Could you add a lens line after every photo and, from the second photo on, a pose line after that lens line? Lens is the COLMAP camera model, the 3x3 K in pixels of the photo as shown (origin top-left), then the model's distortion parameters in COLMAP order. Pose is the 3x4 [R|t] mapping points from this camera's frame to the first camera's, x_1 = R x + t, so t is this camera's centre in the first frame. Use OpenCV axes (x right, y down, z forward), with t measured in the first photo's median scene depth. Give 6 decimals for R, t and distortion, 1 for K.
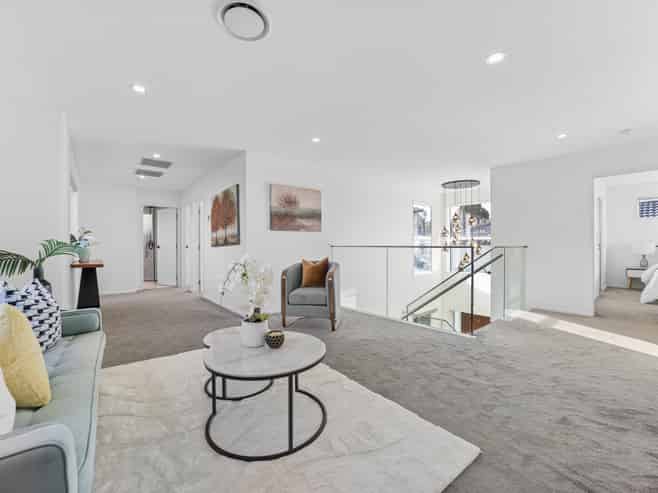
lens RADIAL K [[294.4, 0, 329.0], [0, 294.4, 246.5], [0, 0, 1]] dist [0.000355, 0.000064]
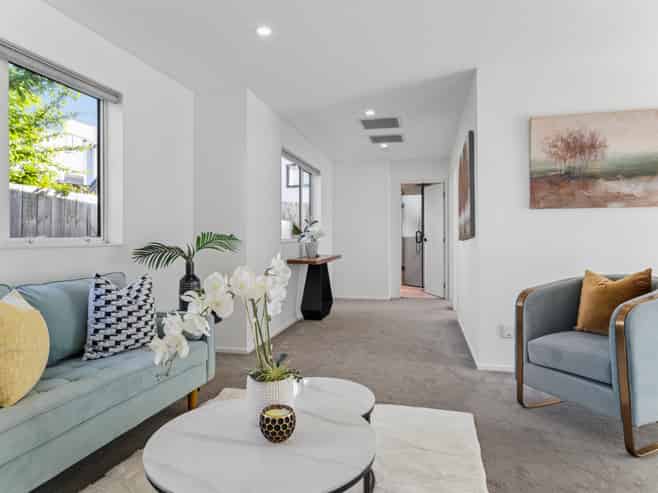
lens RADIAL K [[441.2, 0, 329.0], [0, 441.2, 246.5], [0, 0, 1]] dist [0.002341, 0.001491]
pose [[0.589906, 0.018078, -0.807270, 0.217214], [-0.004032, 0.999803, 0.019443, -0.003711], [0.807462, -0.008215, 0.589863, 0.269888]]
